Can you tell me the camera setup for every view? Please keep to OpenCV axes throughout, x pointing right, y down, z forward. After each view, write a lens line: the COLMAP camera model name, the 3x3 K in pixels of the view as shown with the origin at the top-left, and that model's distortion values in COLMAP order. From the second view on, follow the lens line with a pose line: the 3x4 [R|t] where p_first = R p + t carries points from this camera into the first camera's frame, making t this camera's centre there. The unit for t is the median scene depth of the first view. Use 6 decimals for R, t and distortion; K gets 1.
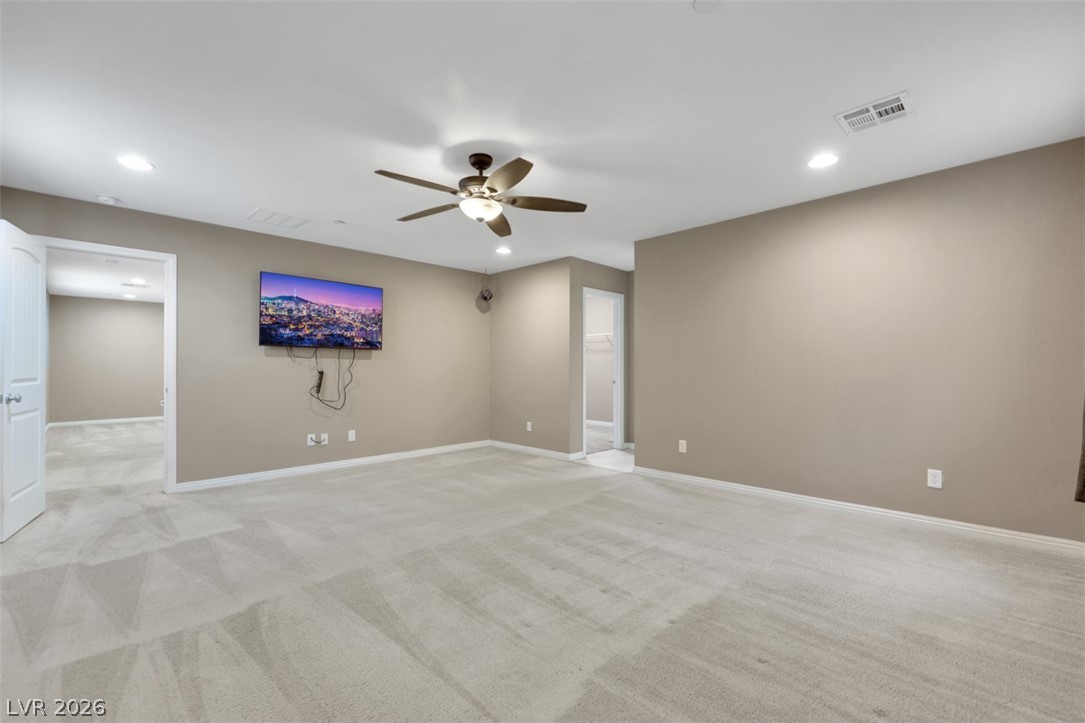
lens RADIAL K [[453.5, 0, 545.9], [0, 453.5, 361.8], [0, 0, 1]] dist [-0.000917, -0.000272]
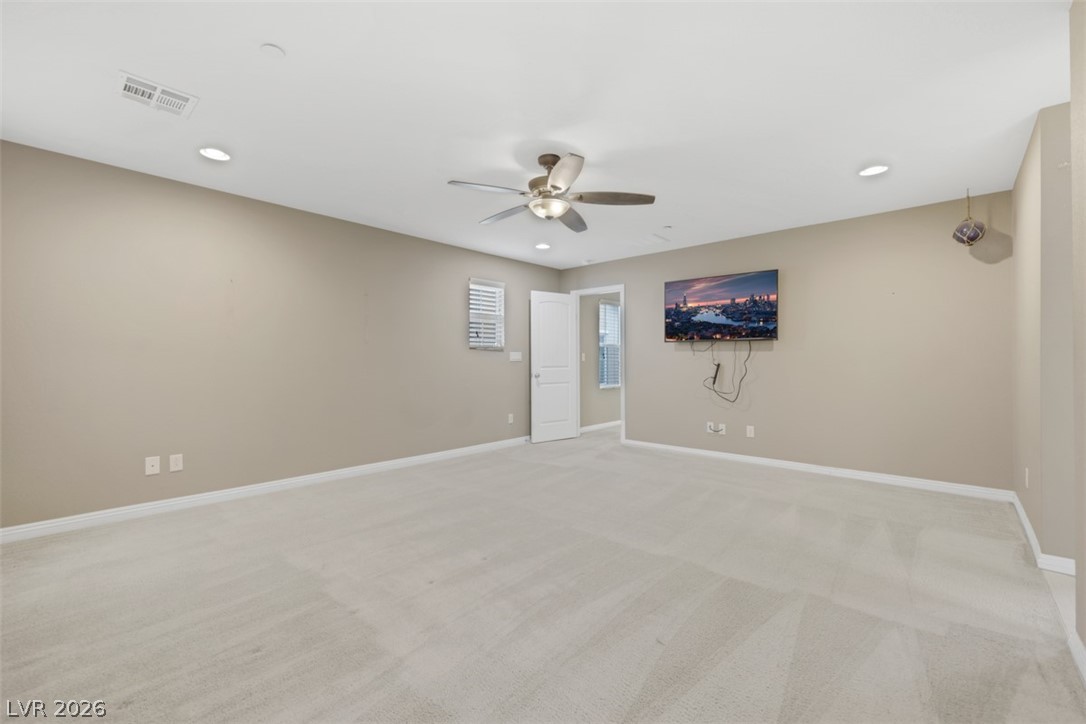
lens RADIAL K [[450.7, 0, 540.6], [0, 450.7, 348.7], [0, 0, 1]] dist [-0.001165, -0.000188]
pose [[0.046583, -0.025897, -0.998579, 0.528595], [0.017248, 0.999536, -0.025117, 0.005929], [0.998765, -0.016053, 0.047008, 0.548937]]
